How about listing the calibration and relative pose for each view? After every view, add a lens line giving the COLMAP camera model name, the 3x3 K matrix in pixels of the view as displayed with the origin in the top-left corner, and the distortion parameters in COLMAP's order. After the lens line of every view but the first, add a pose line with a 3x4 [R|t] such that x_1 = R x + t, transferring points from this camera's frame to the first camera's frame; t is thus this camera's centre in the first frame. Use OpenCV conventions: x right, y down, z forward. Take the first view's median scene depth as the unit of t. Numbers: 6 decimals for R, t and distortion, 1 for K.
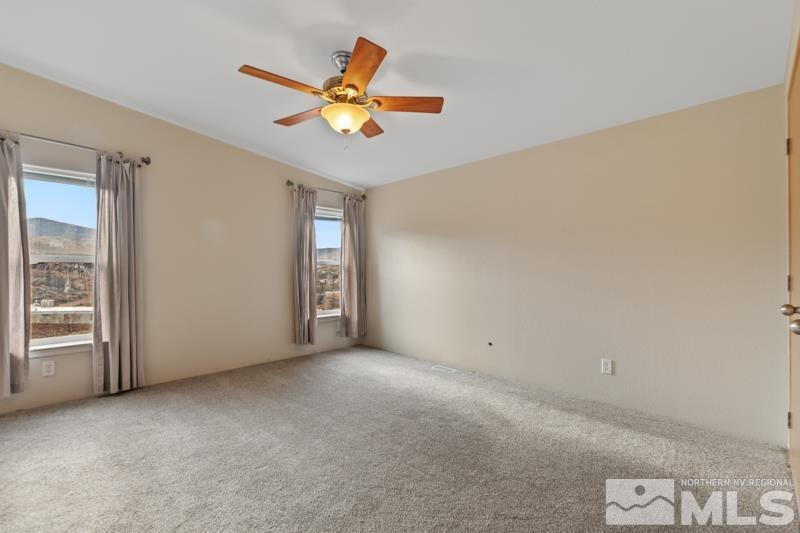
lens RADIAL K [[351.0, 0, 400.0], [0, 351.0, 266.5], [0, 0, 1]] dist [0.001019, 0.000092]
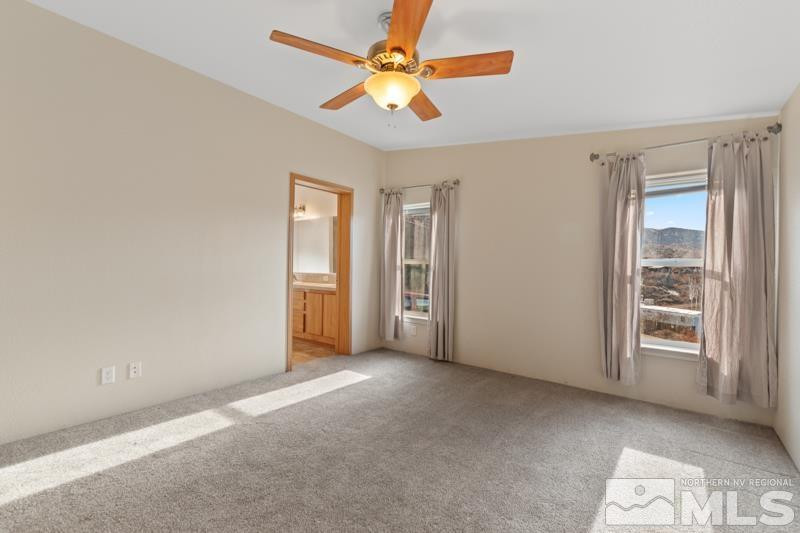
lens RADIAL K [[351.0, 0, 400.0], [0, 351.0, 266.5], [0, 0, 1]] dist [0.001019, 0.000092]
pose [[0.112400, 0.001036, -0.993662, 0.491042], [-0.012716, 0.999919, -0.000396, 0.001768], [0.993582, 0.012680, 0.112404, 0.654148]]
